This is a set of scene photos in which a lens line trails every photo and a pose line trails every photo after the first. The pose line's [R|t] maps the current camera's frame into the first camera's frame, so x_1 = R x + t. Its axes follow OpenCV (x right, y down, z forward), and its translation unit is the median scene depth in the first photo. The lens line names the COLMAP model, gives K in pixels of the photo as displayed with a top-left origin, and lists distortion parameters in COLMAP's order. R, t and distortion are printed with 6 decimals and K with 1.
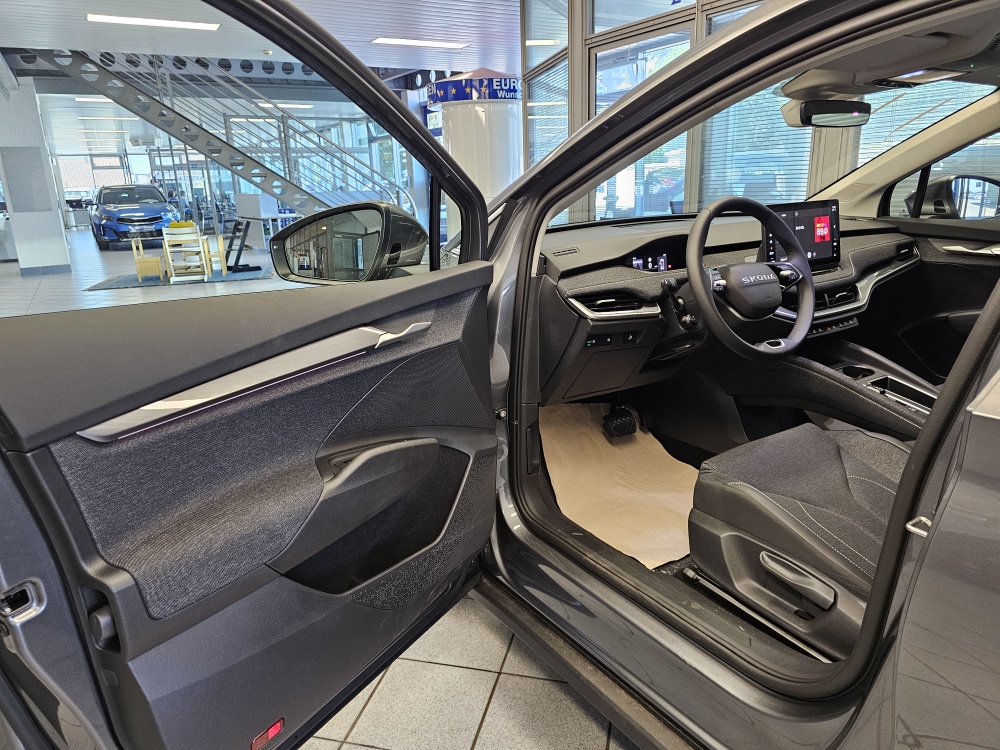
lens RADIAL K [[682.7, 0, 503.4], [0, 682.7, 374.0], [0, 0, 1]] dist [0.046435, -0.045945]
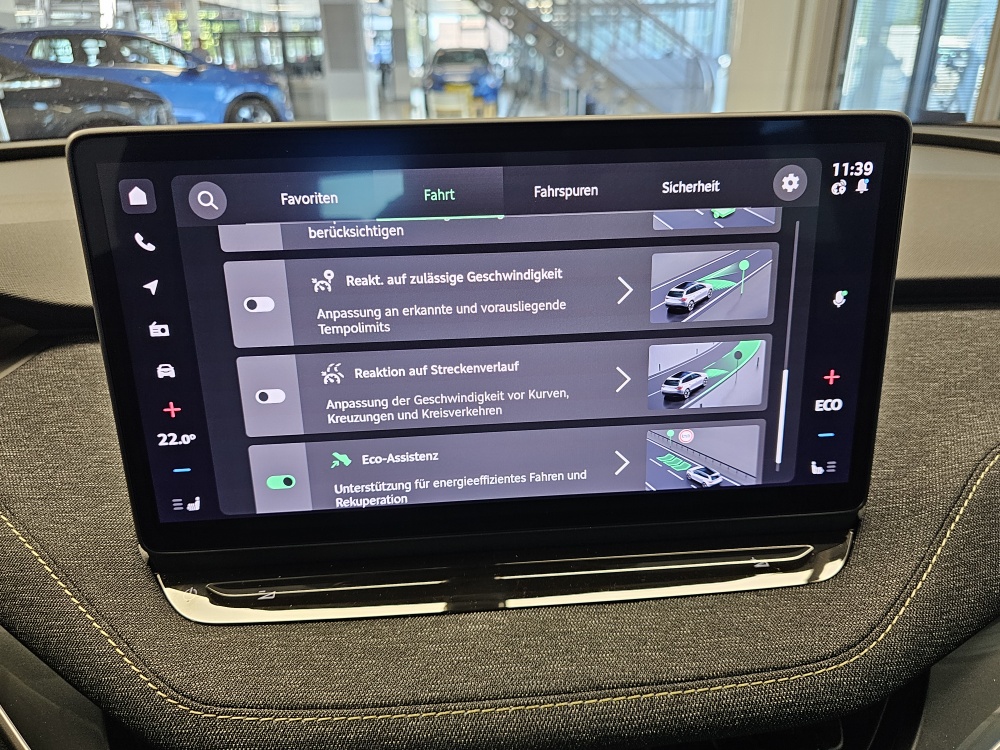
lens RADIAL K [[713.9, 0, 509.6], [0, 713.9, 373.7], [0, 0, 1]] dist [0.013901, -0.034659]
pose [[0.871992, 0.218654, -0.437974, 0.205936], [-0.148582, 0.970711, 0.188794, -0.091022], [0.466427, -0.099552, 0.878940, 0.347621]]
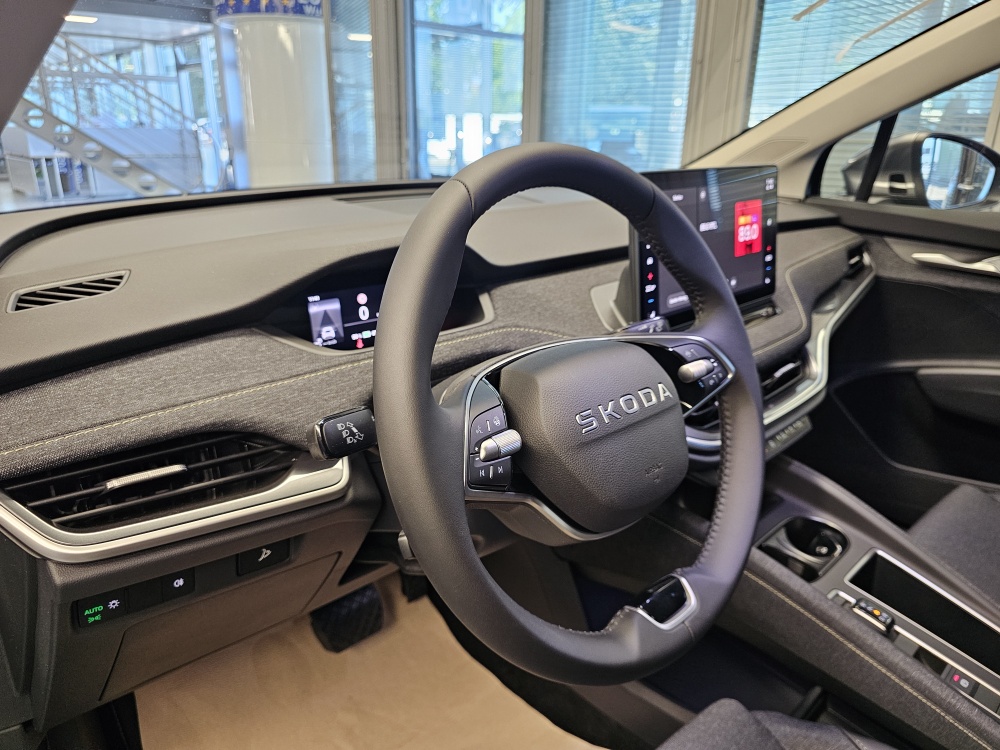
lens RADIAL K [[694.7, 0, 509.2], [0, 694.7, 379.5], [0, 0, 1]] dist [0.010039, -0.029793]
pose [[0.979536, -0.019607, 0.200314, 0.084711], [0.005928, 0.997622, 0.068660, -0.058048], [-0.201184, -0.066068, 0.977323, 0.231682]]
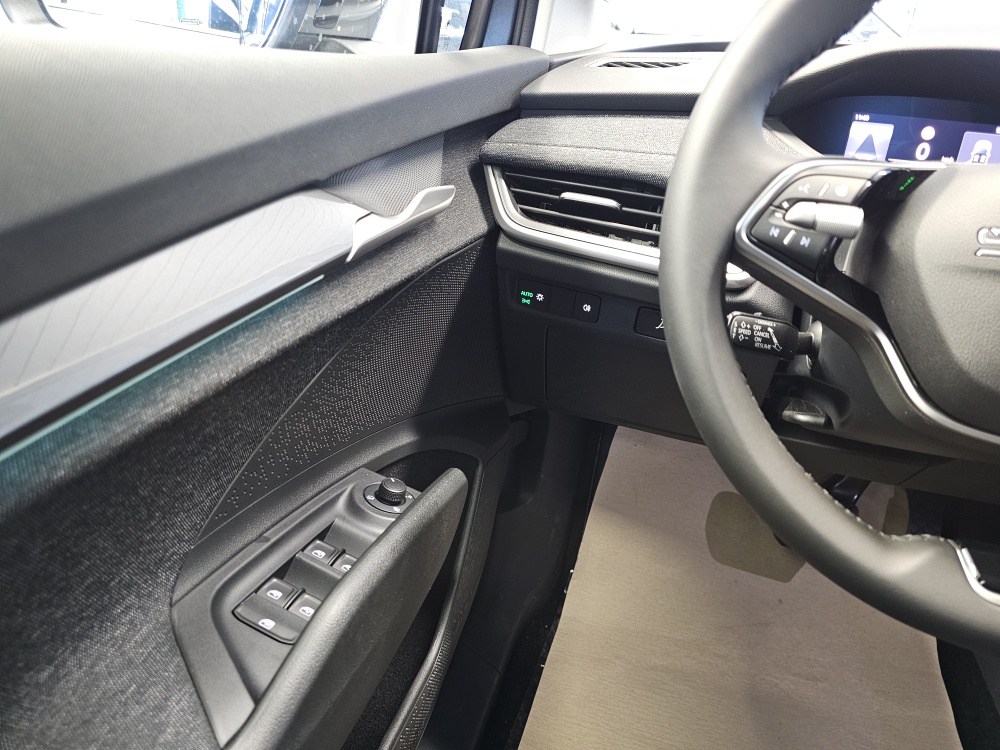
lens RADIAL K [[678.8, 0, 499.5], [0, 678.8, 366.4], [0, 0, 1]] dist [0.054864, -0.071305]
pose [[0.636154, 0.394351, -0.663170, 0.134673], [-0.283880, 0.918855, 0.274077, -0.038229], [0.717440, 0.013905, 0.696482, 0.247927]]
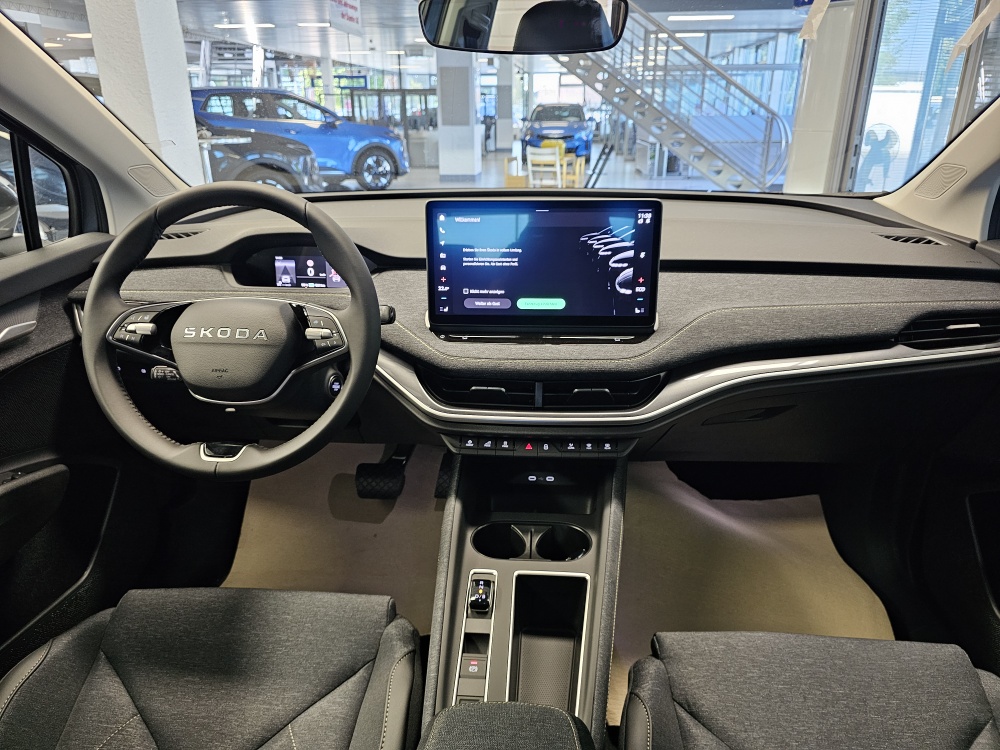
lens RADIAL K [[682.7, 0, 503.4], [0, 682.7, 374.0], [0, 0, 1]] dist [0.046435, -0.045945]
pose [[0.795712, 0.245241, -0.553805, 0.293759], [-0.185301, 0.969086, 0.162897, -0.080685], [0.576633, -0.026998, 0.816557, 0.223610]]
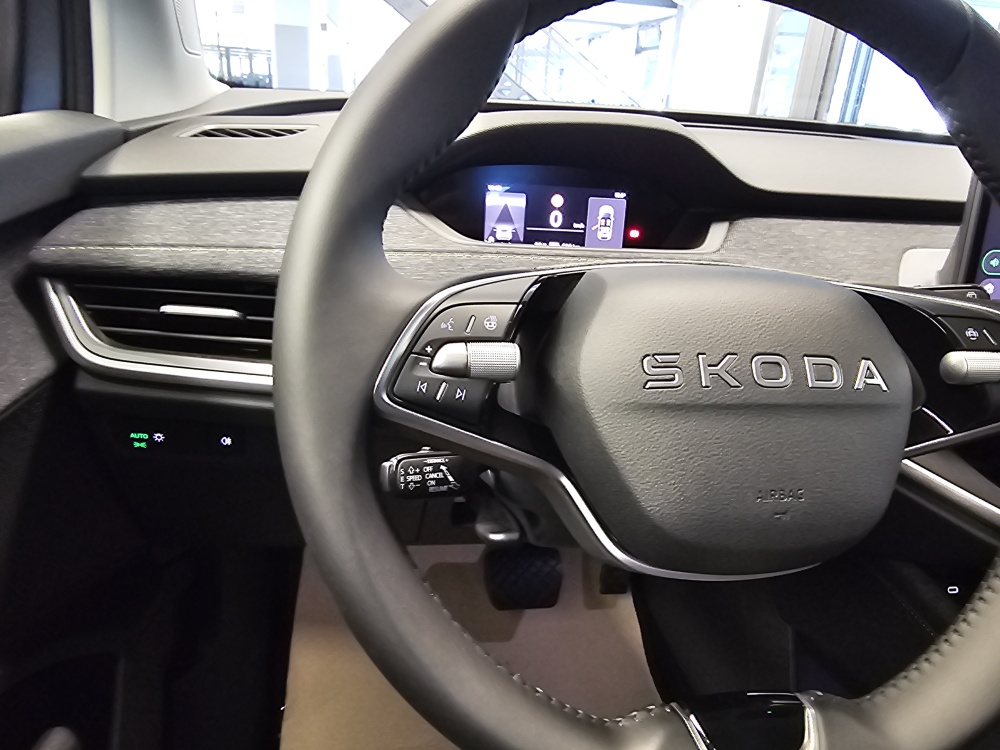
lens RADIAL K [[684.8, 0, 495.3], [0, 684.8, 363.4], [0, 0, 1]] dist [0.002457, -0.000216]
pose [[0.911834, 0.234102, -0.337276, 0.123017], [-0.204422, 0.971310, 0.121522, -0.049630], [0.356048, -0.041861, 0.933530, 0.269845]]
